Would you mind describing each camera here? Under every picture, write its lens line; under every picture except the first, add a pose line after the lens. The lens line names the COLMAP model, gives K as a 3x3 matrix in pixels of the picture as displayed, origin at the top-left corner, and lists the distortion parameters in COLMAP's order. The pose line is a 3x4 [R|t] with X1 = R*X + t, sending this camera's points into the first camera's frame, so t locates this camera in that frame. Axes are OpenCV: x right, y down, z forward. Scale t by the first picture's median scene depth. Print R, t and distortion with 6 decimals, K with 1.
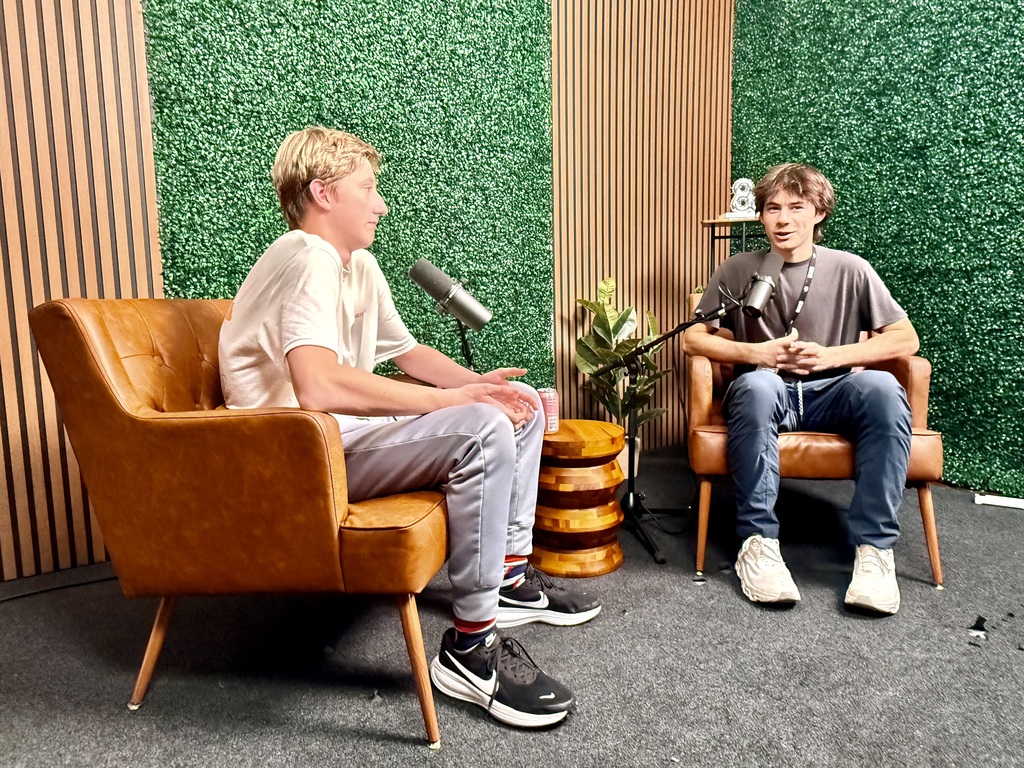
lens RADIAL K [[683.7, 0, 512.4], [0, 683.7, 382.2], [0, 0, 1]] dist [0.000963, 0.000149]
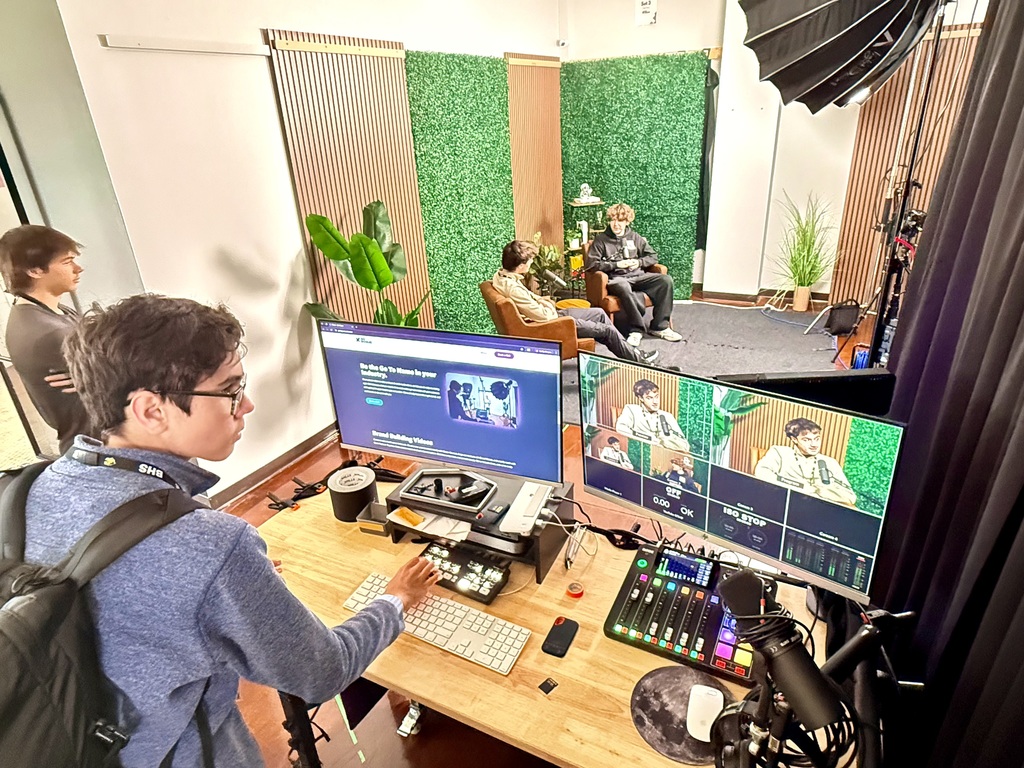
lens RADIAL K [[623.7, 0, 512.3], [0, 623.7, 385.6], [0, 0, 1]] dist [0.000395, -0.000062]
pose [[0.883828, -0.221263, 0.412178, -0.925062], [0.098540, 0.949361, 0.298333, -0.298194], [-0.457316, -0.223059, 0.860876, -0.901209]]
